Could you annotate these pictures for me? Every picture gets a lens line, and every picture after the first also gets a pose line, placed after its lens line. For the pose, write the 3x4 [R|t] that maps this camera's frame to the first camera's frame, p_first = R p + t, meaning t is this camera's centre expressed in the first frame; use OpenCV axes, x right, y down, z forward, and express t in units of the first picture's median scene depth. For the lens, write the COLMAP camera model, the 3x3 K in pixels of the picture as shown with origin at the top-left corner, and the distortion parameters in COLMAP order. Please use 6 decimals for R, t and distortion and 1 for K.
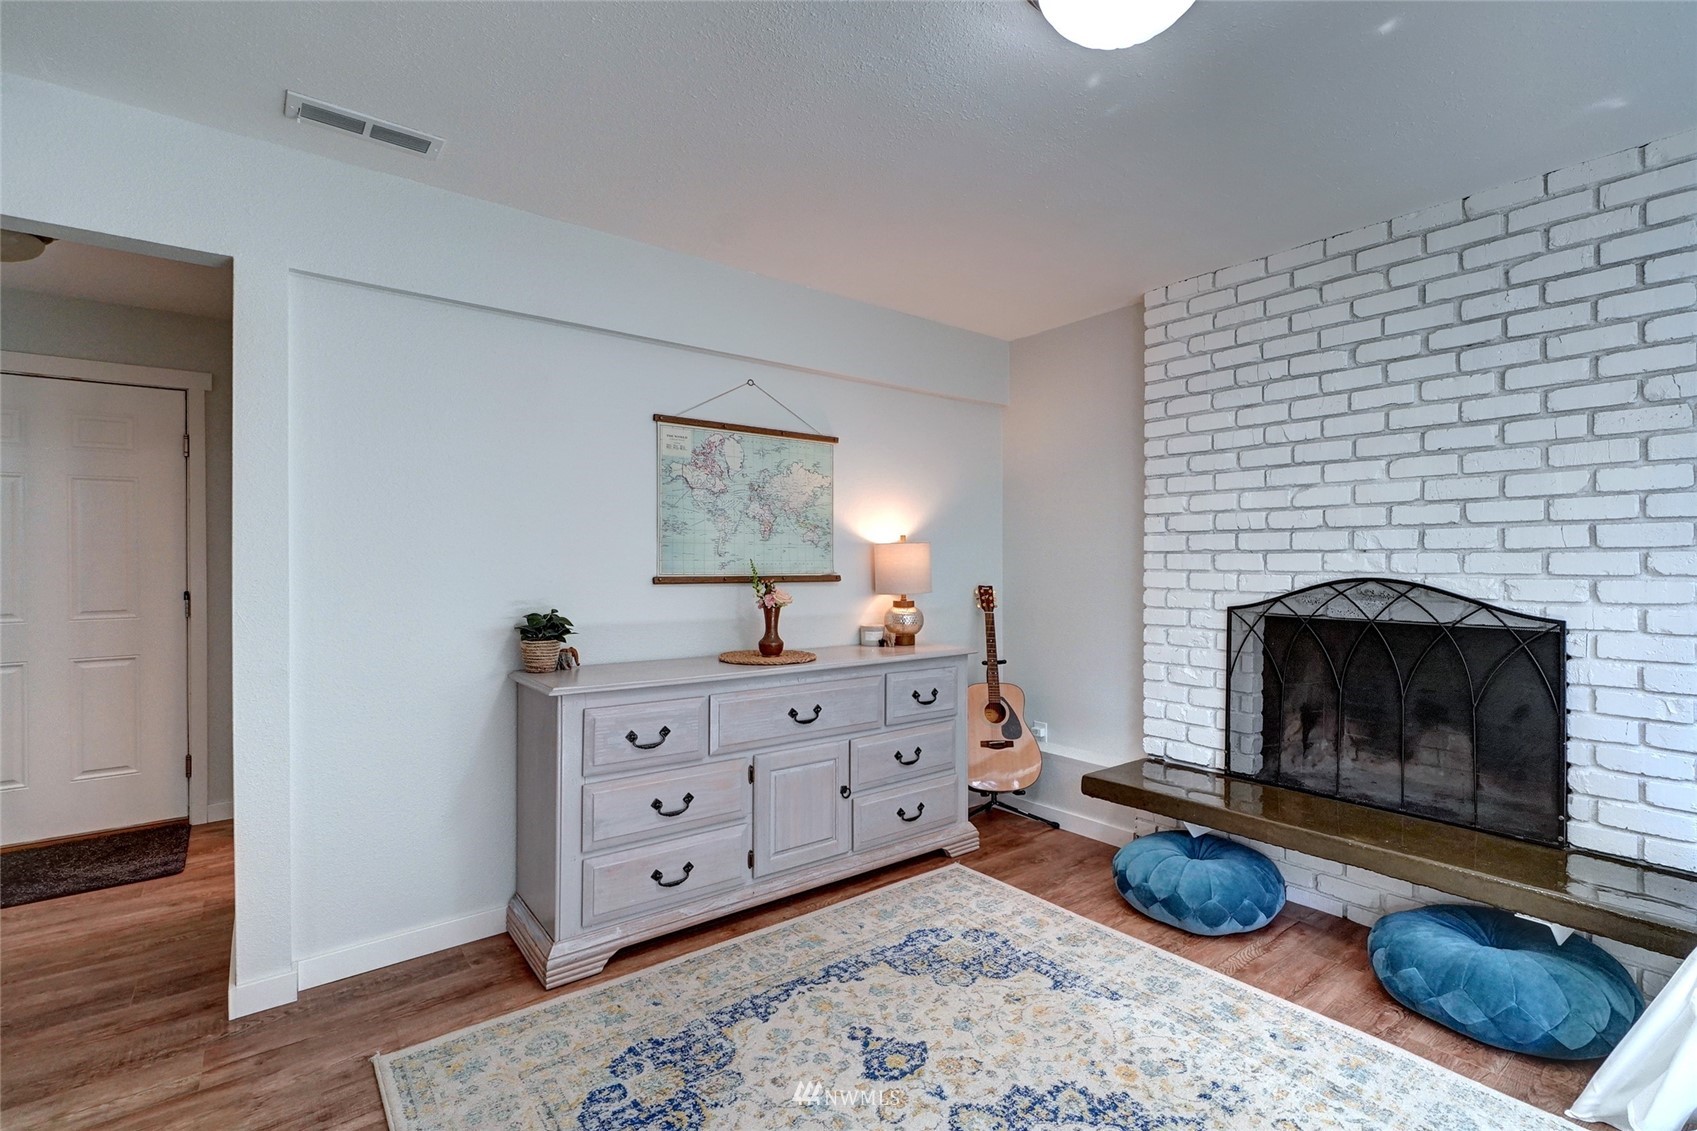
lens RADIAL K [[754.0, 0, 852.8], [0, 754.0, 560.0], [0, 0, 1]] dist [-0.003669, 0.000009]
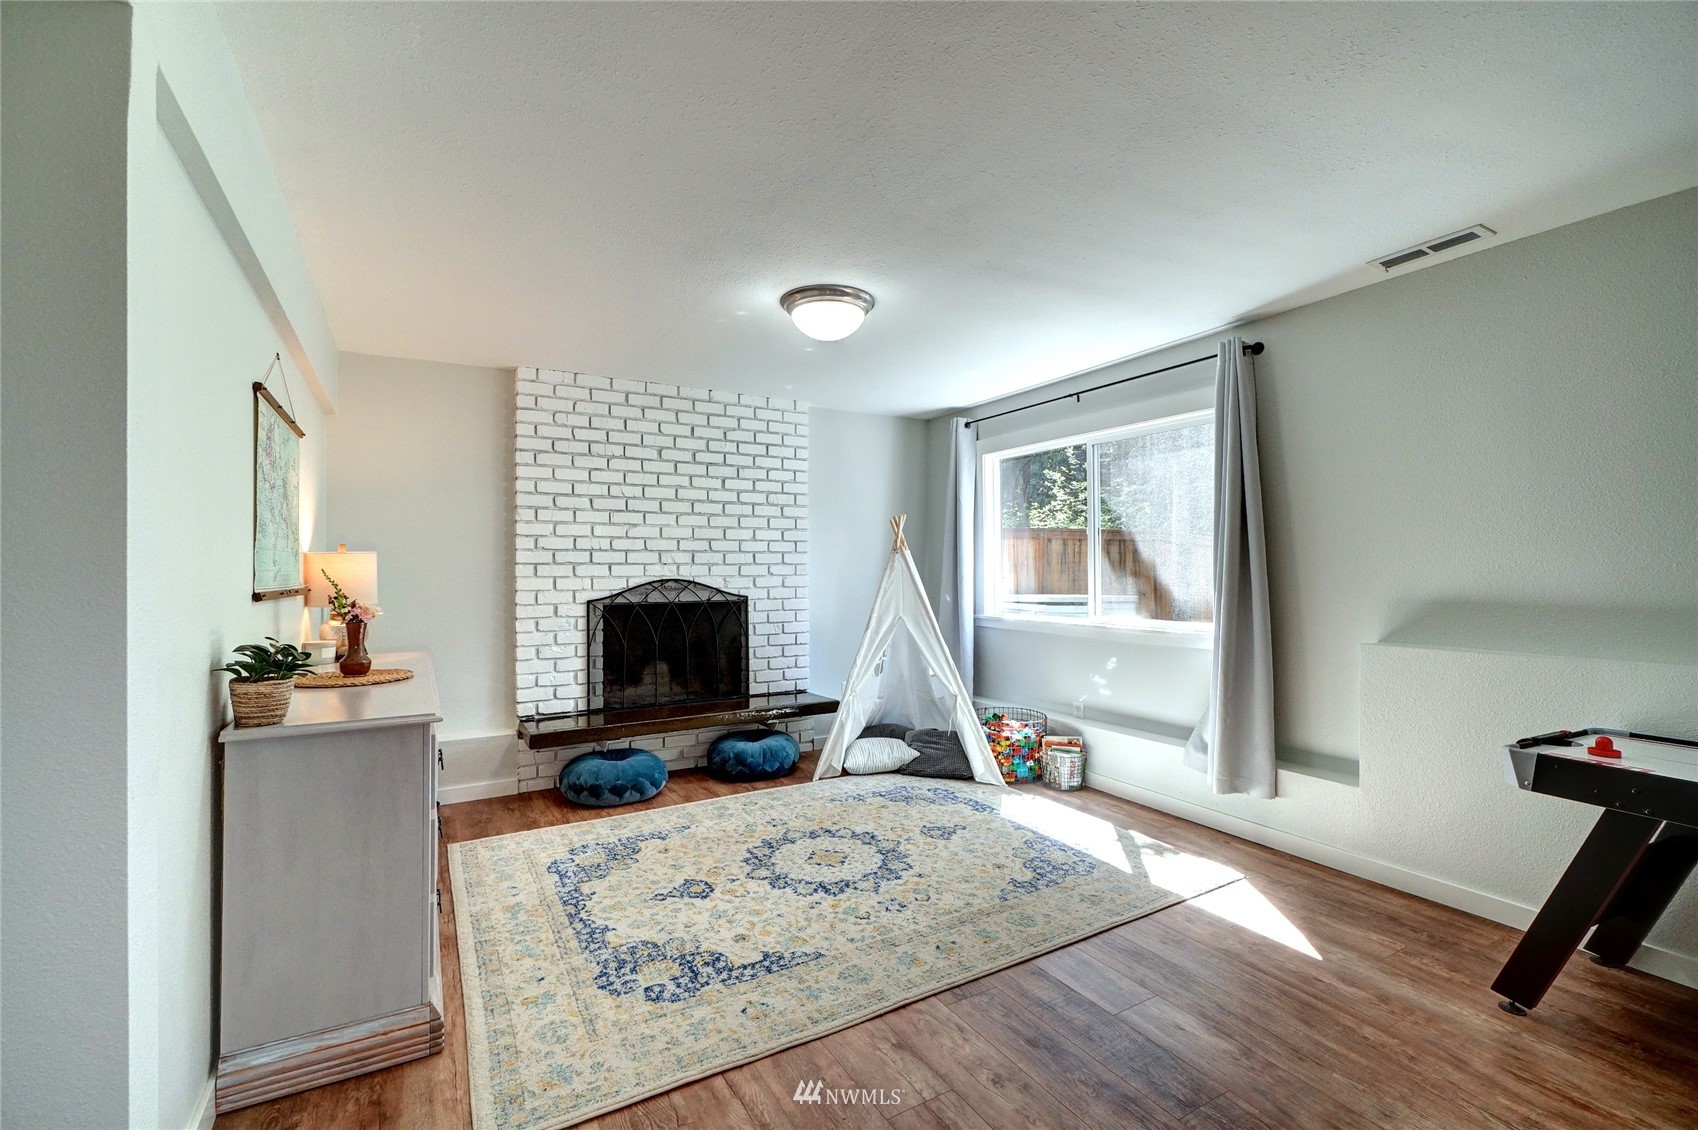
lens RADIAL K [[727.0, 0, 807.4], [0, 727.0, 564.5], [0, 0, 1]] dist [-0.018224, 0.000089]
pose [[0.192165, 0.004598, 0.981352, -0.996589], [0.002719, 0.999983, -0.005218, -0.001263], [-0.981359, 0.003671, 0.192149, 0.346886]]
